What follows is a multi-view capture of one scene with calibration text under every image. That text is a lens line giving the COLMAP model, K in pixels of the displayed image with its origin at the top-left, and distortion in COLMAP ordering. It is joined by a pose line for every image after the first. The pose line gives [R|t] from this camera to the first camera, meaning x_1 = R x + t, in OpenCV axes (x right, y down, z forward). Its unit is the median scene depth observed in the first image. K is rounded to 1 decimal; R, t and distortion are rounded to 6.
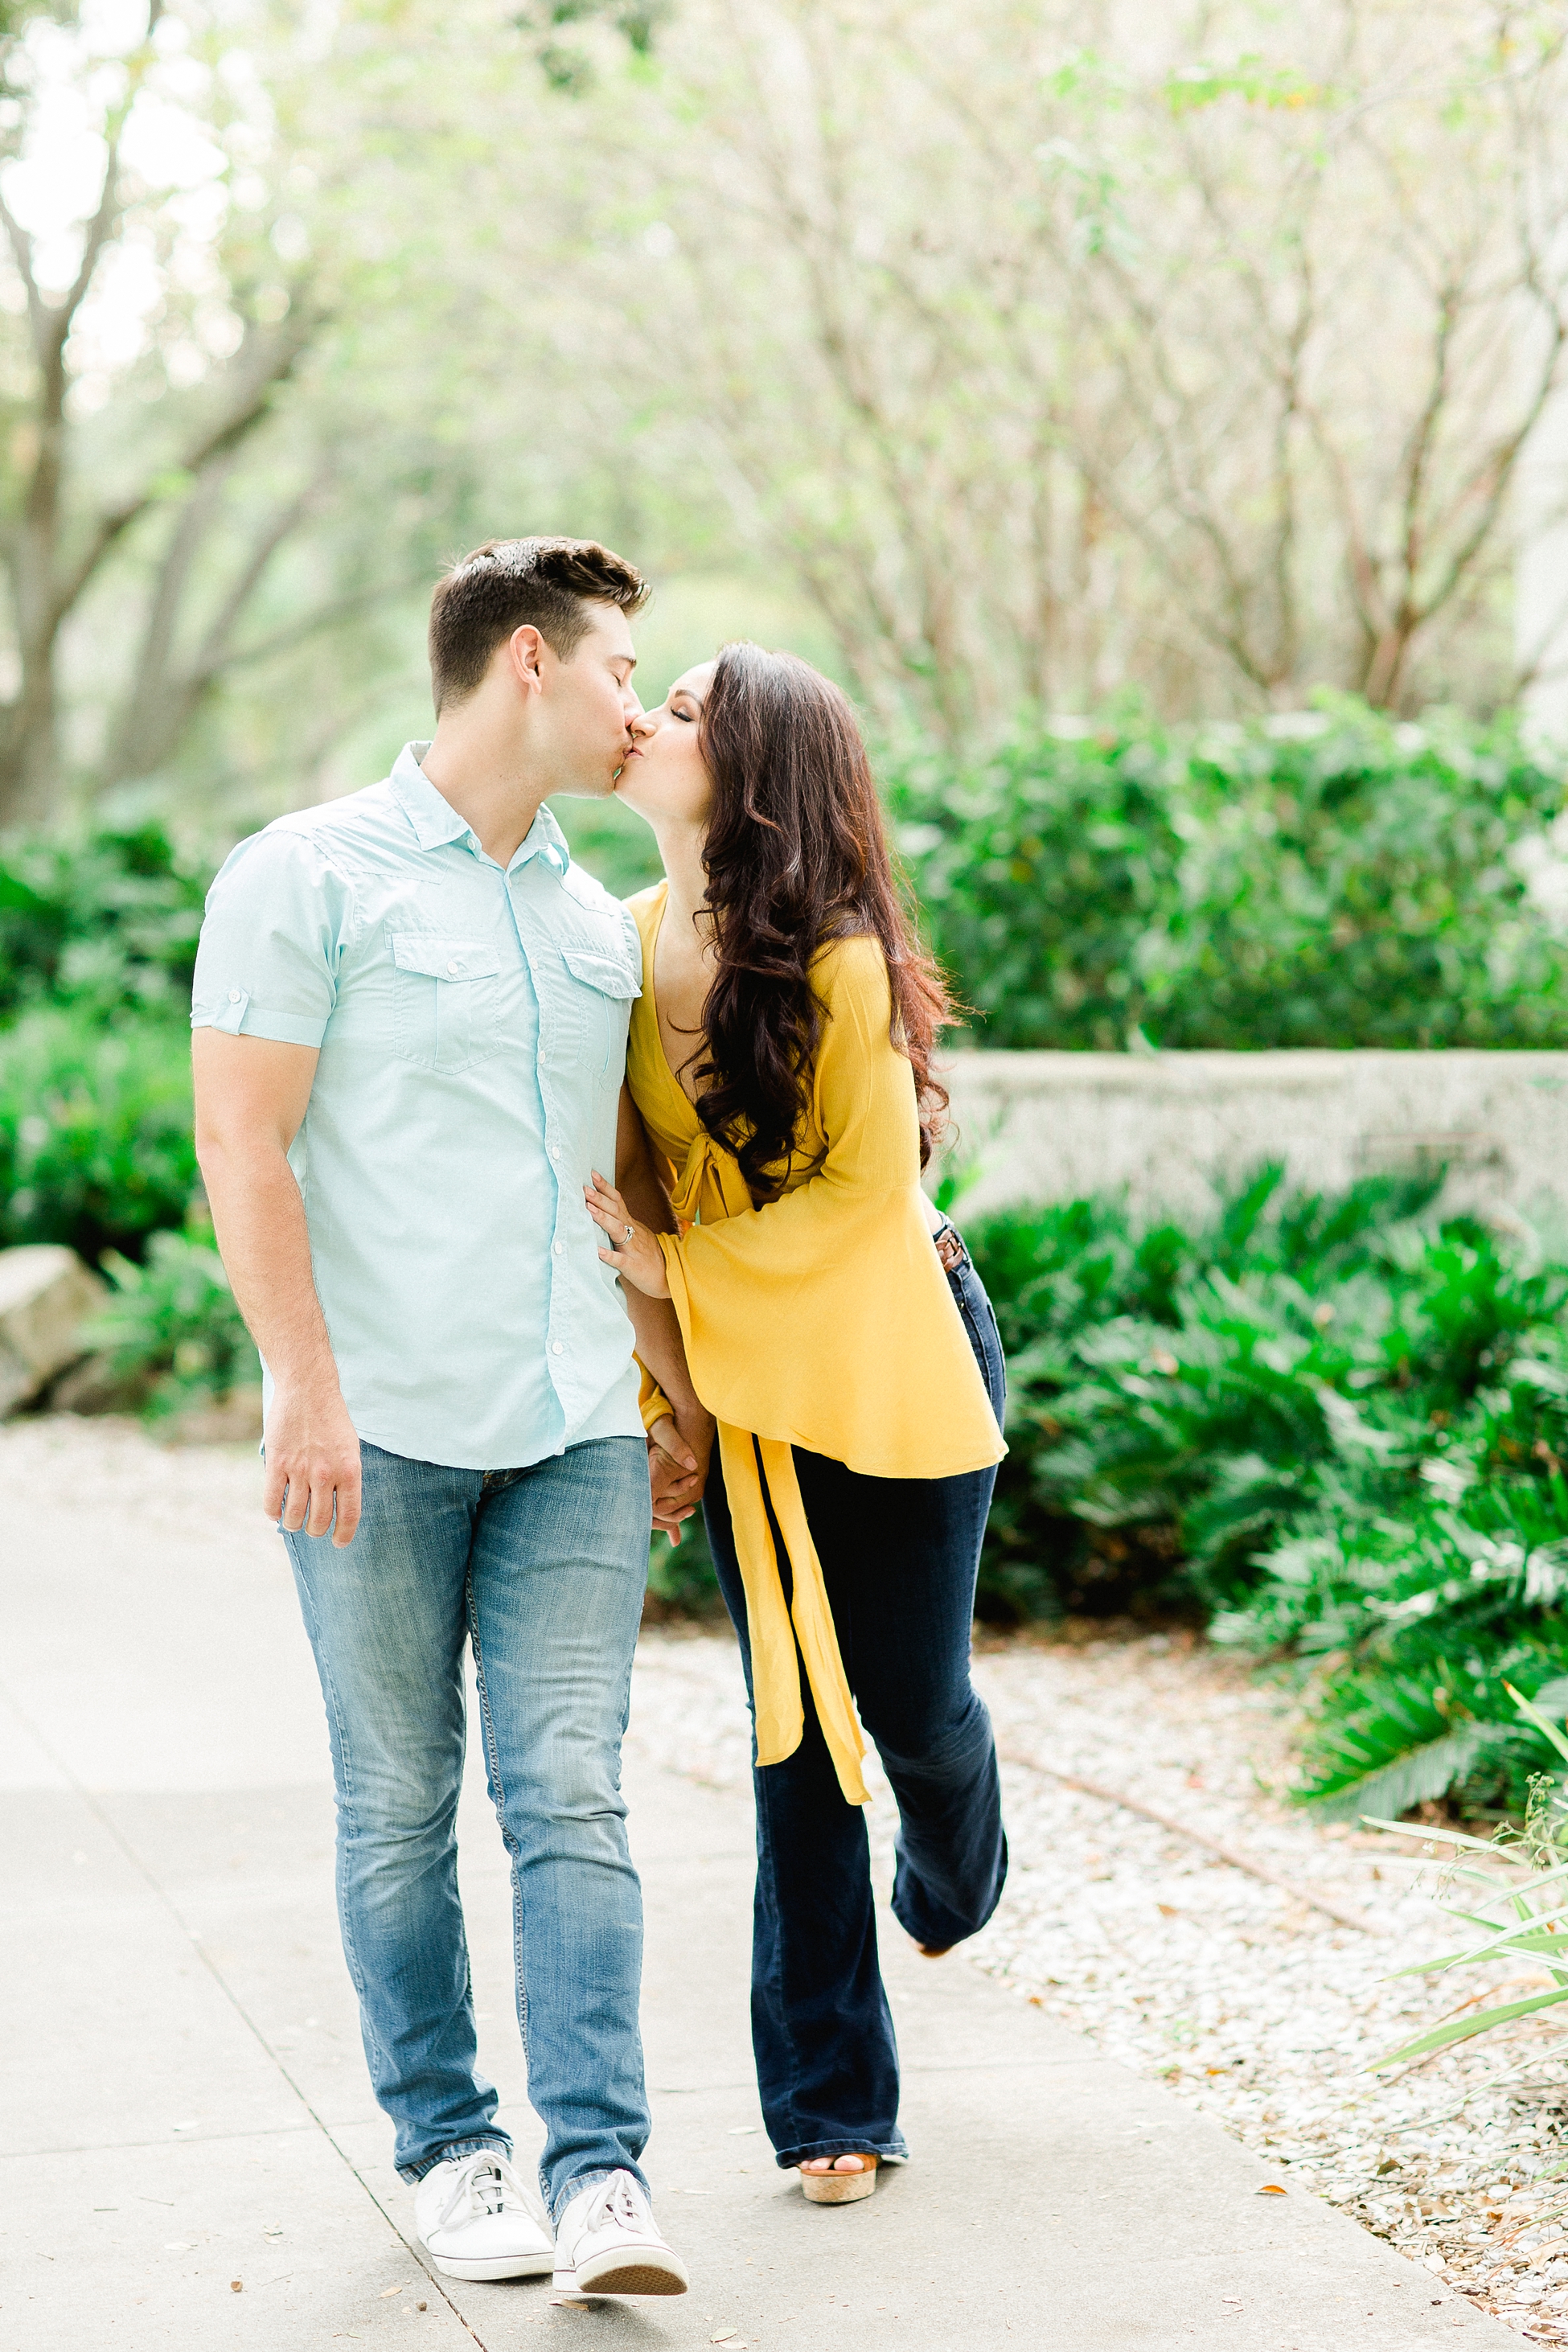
lens RADIAL K [[7113.7, 0, 784.0], [0, 7113.7, 1176.0], [0, 0, 1]] dist [-0.050131, 0.541949]
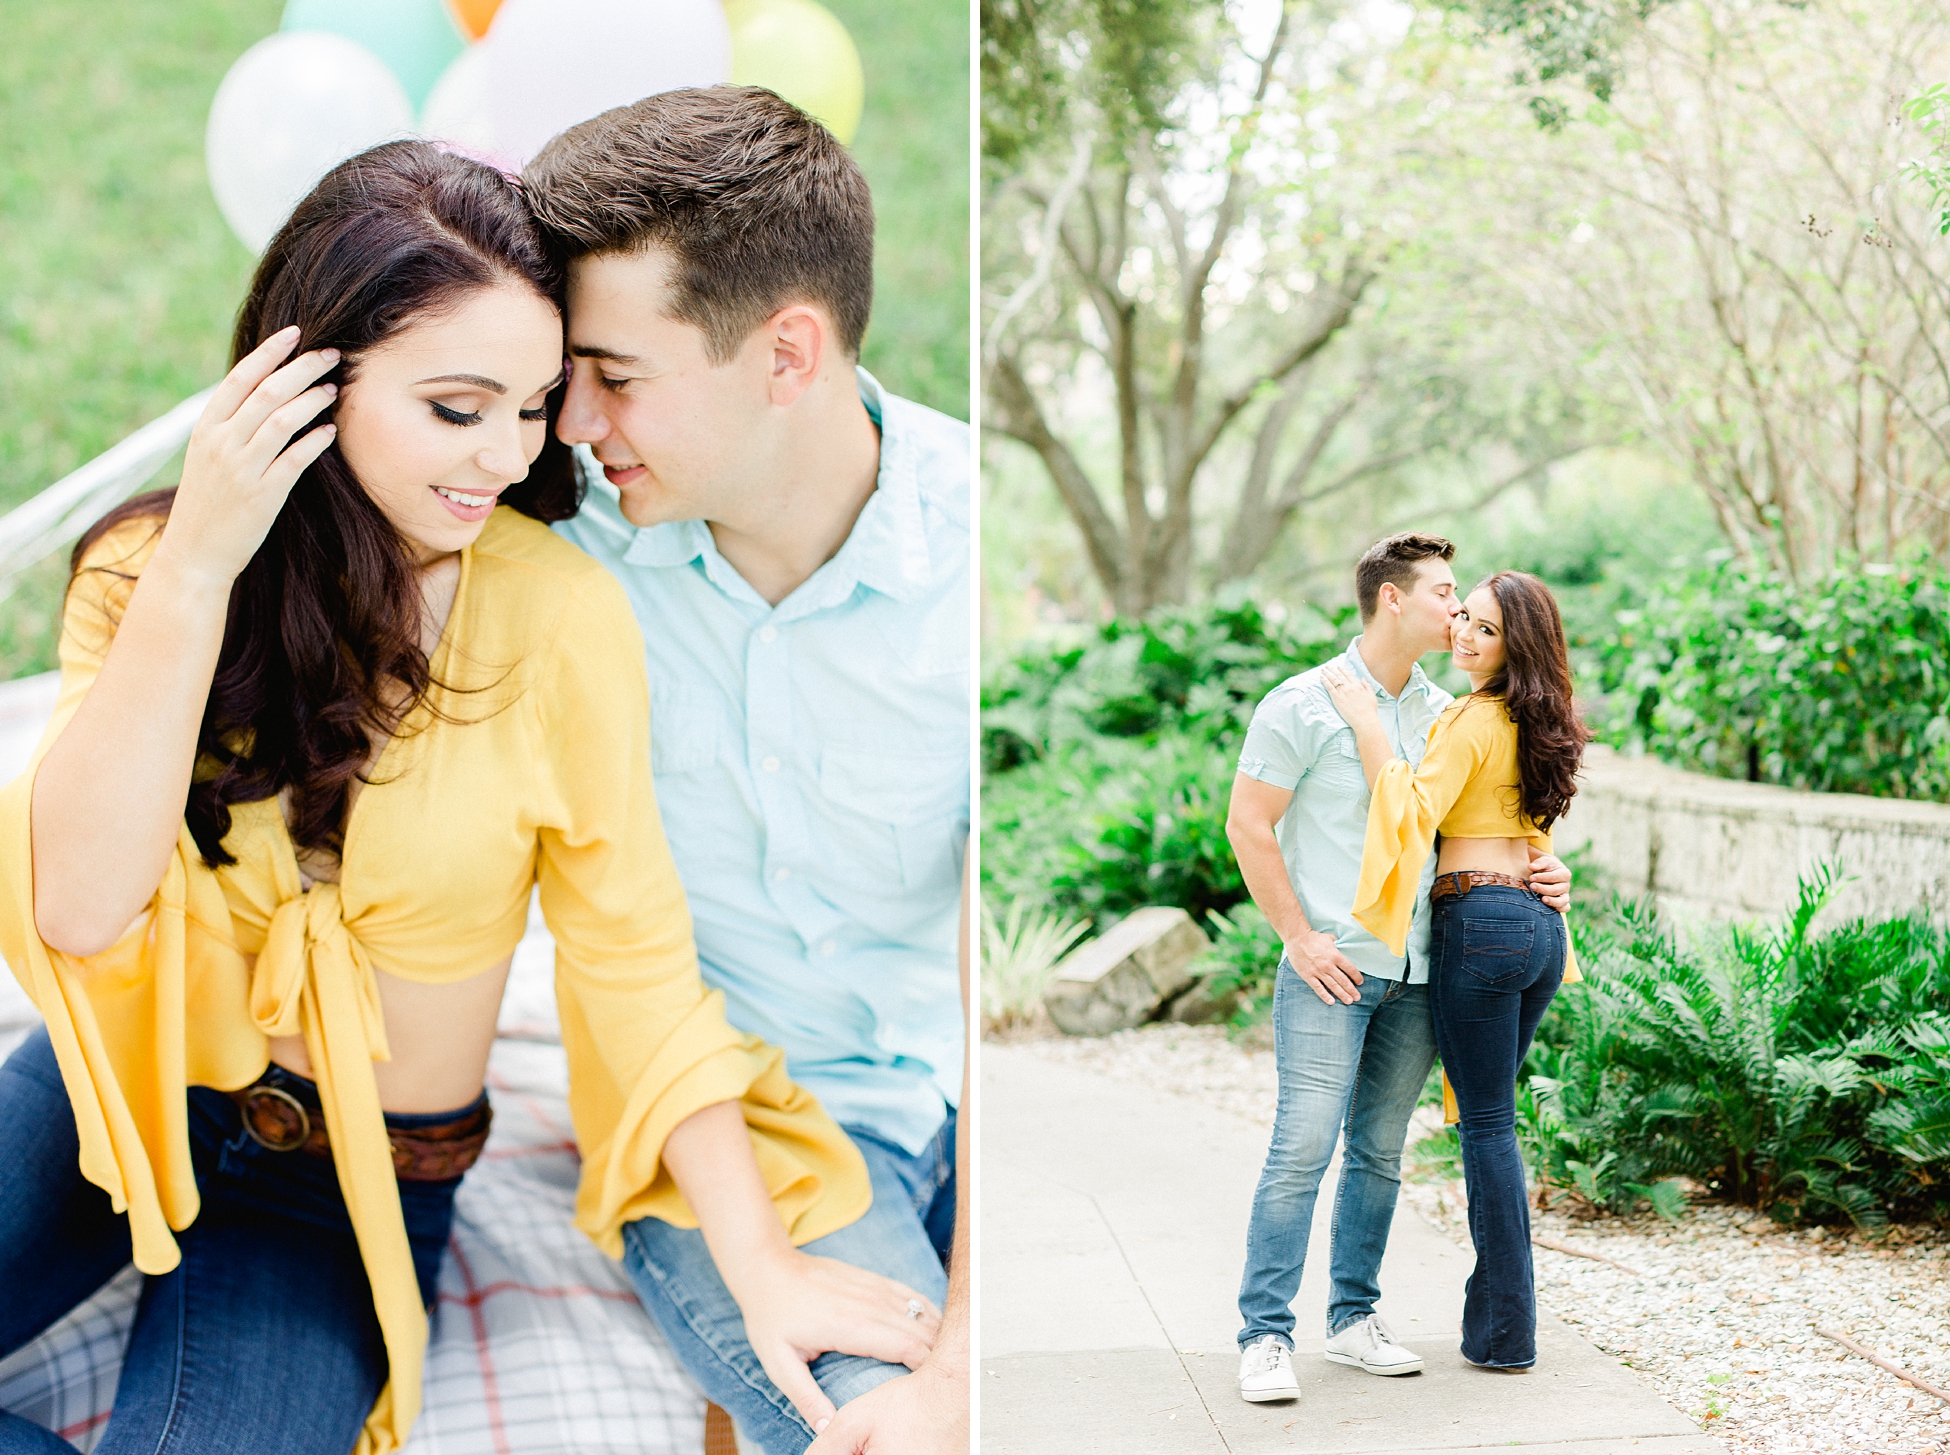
lens RADIAL K [[3694.2, 0, 975.0], [0, 3694.2, 727.5], [0, 0, 1]] dist [-0.092938, 0.186074]
pose [[0.986627, 0.031051, -0.160007, -0.020166], [-0.029985, 0.999509, 0.009073, -0.030375], [0.160210, -0.004154, 0.987074, 0.217105]]
